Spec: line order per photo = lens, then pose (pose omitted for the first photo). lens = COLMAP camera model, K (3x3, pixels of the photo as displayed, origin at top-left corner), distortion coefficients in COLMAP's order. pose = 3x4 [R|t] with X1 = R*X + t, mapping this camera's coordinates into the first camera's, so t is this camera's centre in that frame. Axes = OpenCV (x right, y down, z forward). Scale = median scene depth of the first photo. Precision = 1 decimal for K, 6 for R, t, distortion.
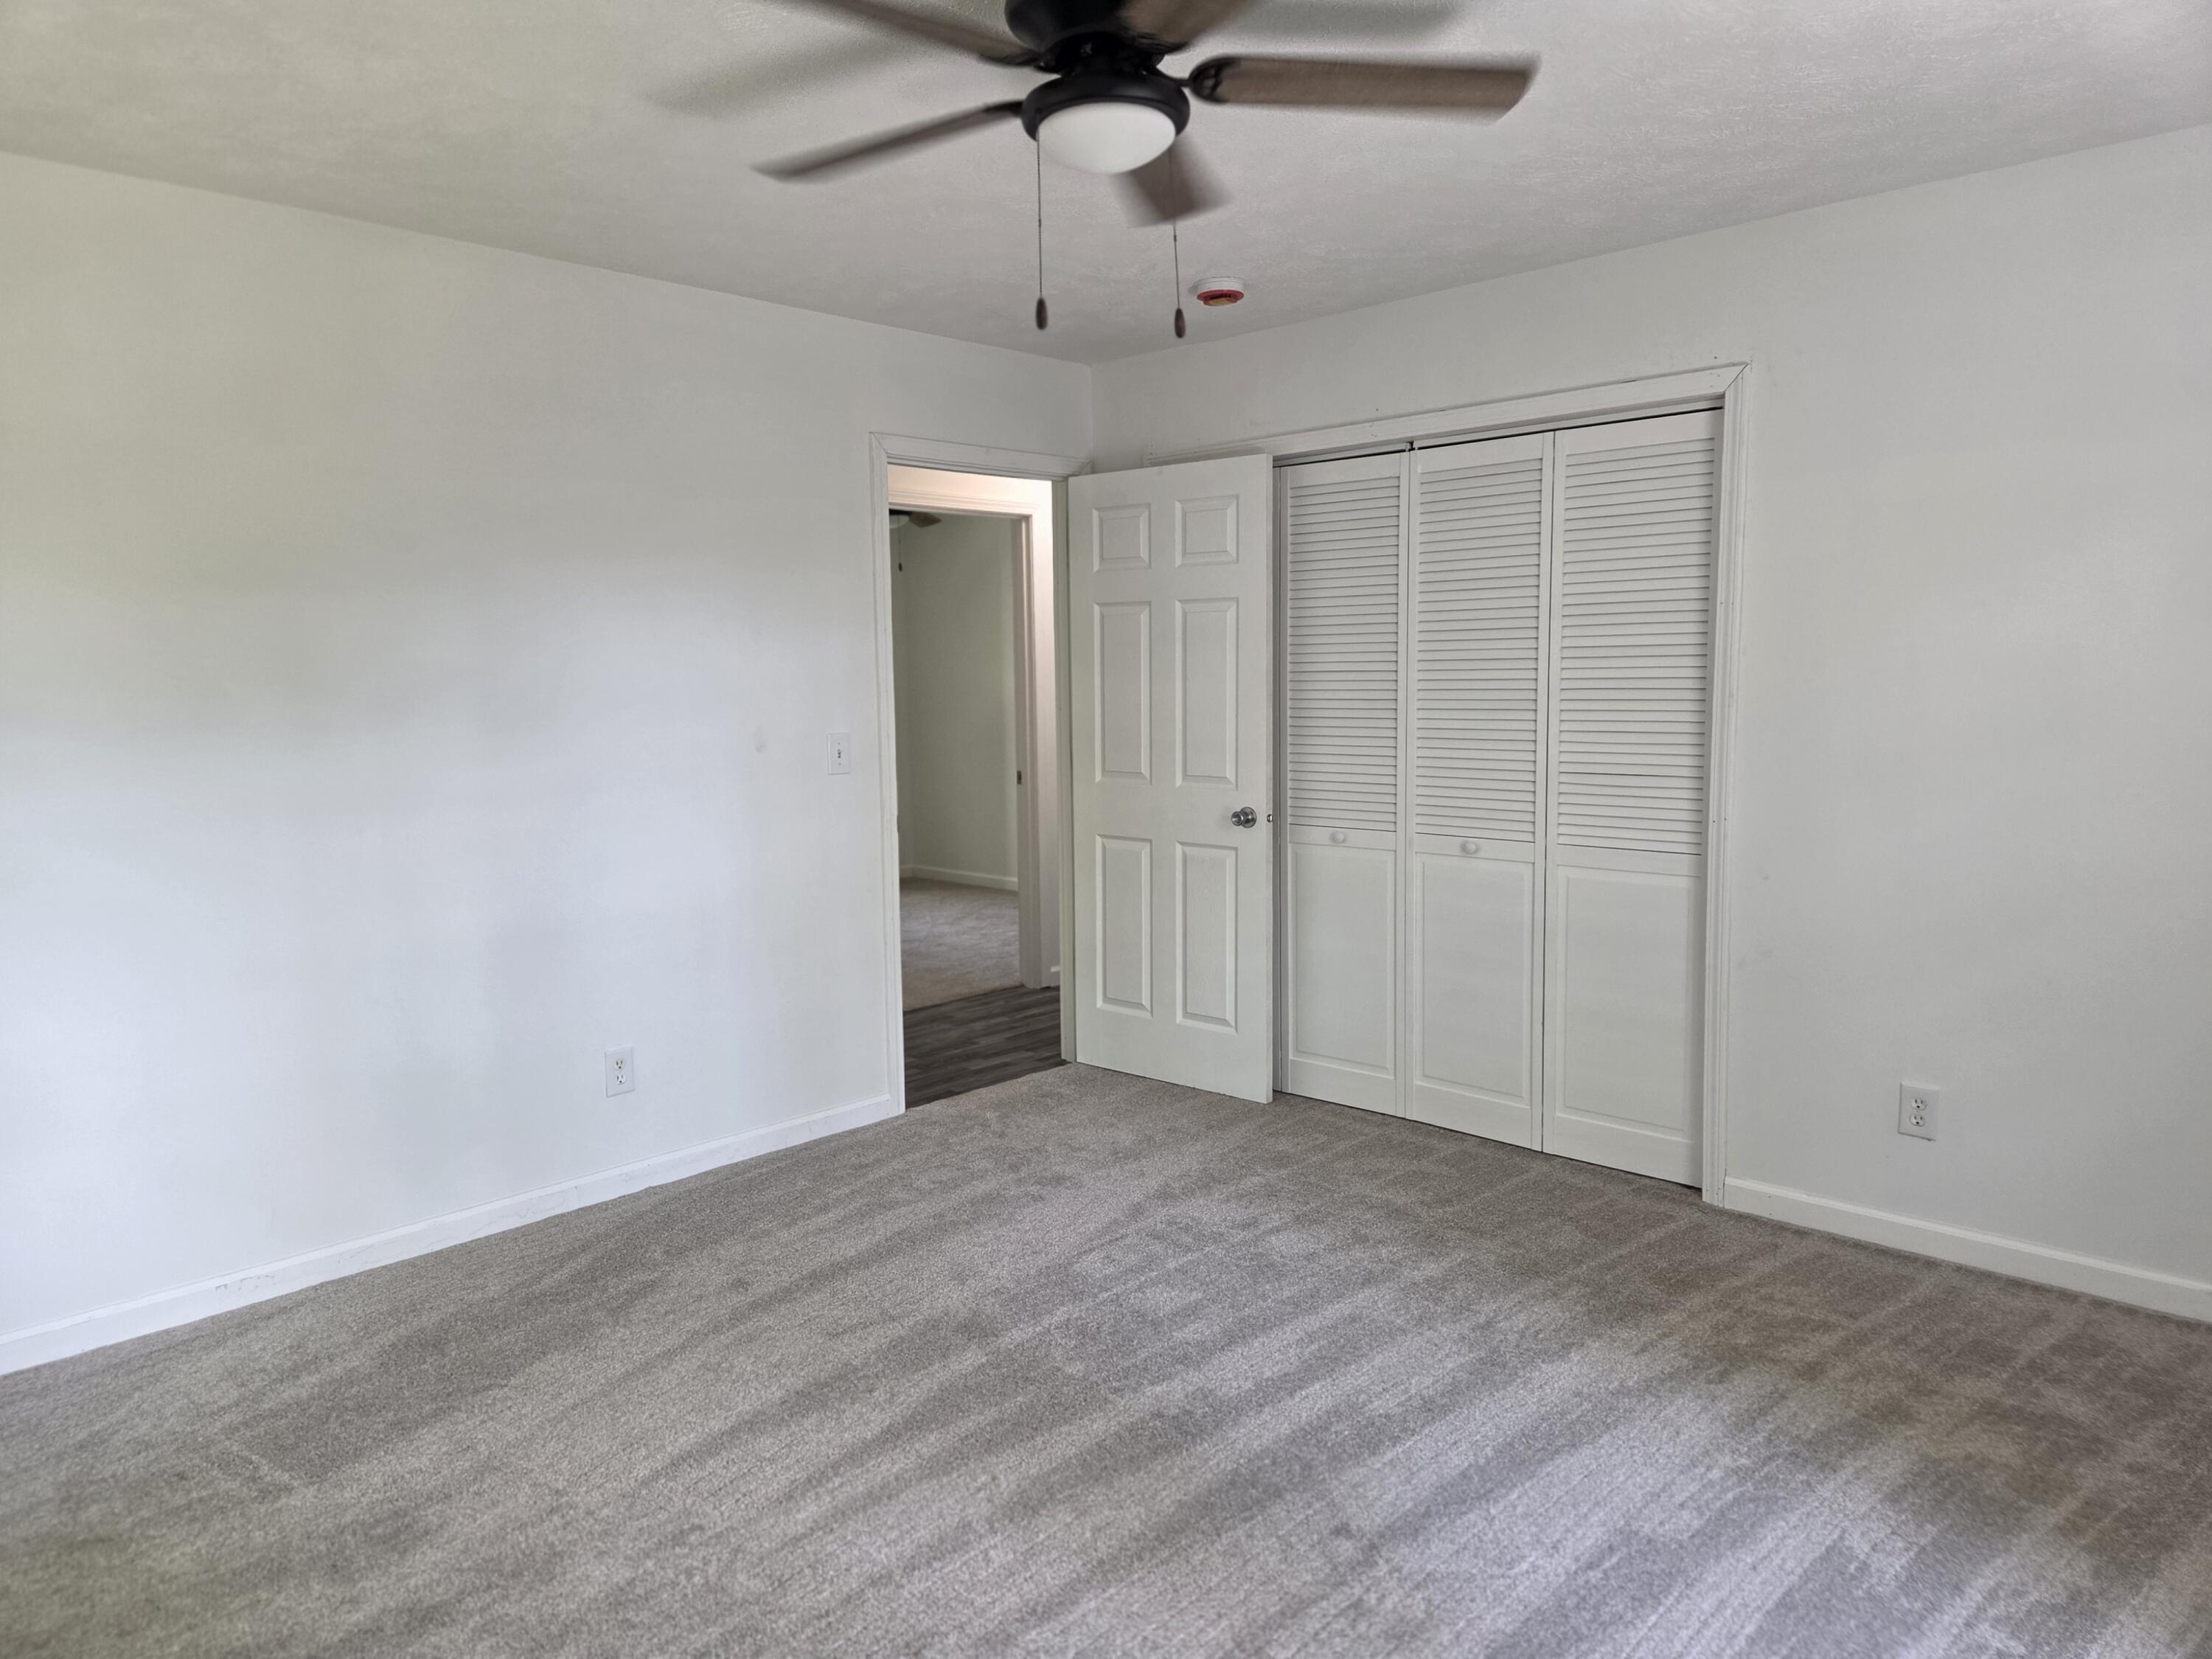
lens RADIAL K [[1544.0, 0, 1097.5], [0, 1544.0, 812.0], [0, 0, 1]] dist [0.122892, -0.085762]
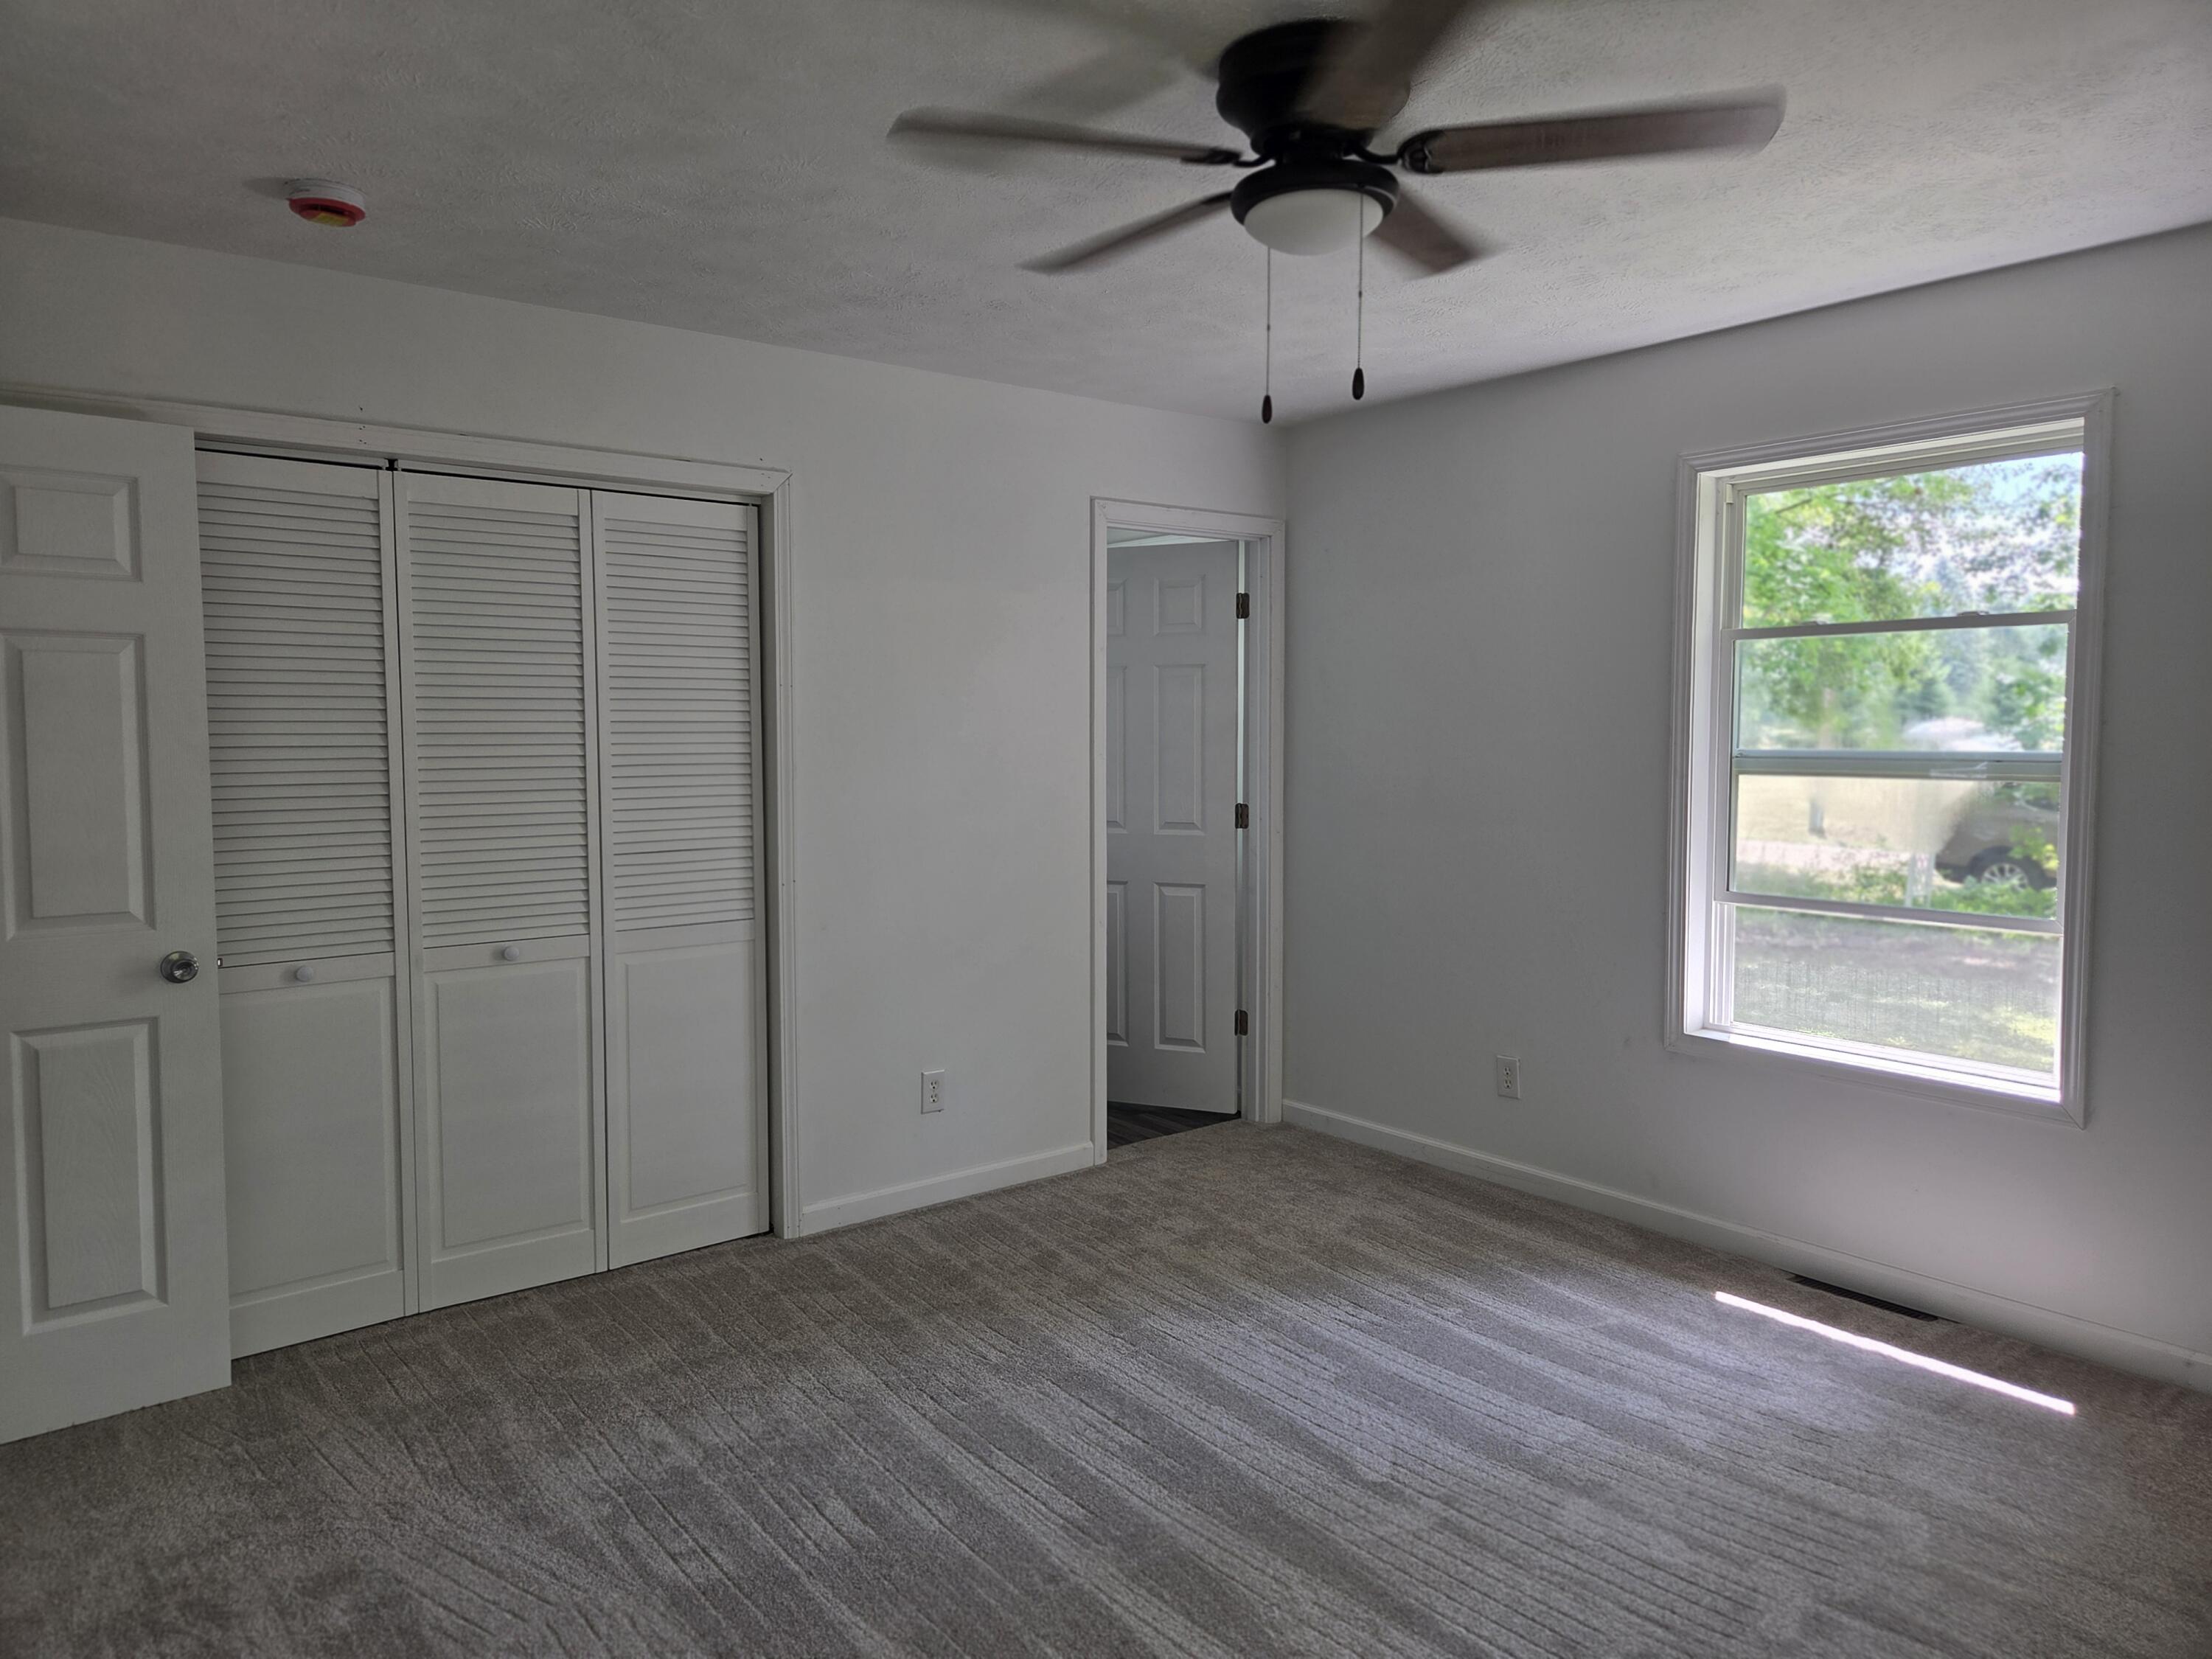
lens RADIAL K [[1486.1, 0, 1106.0], [0, 1486.1, 829.5], [0, 0, 1]] dist [0.088623, -0.068157]
pose [[0.140138, -0.053742, 0.988672, -0.579854], [0.098470, 0.994332, 0.040092, -0.050095], [-0.985223, 0.091737, 0.144636, 0.610693]]
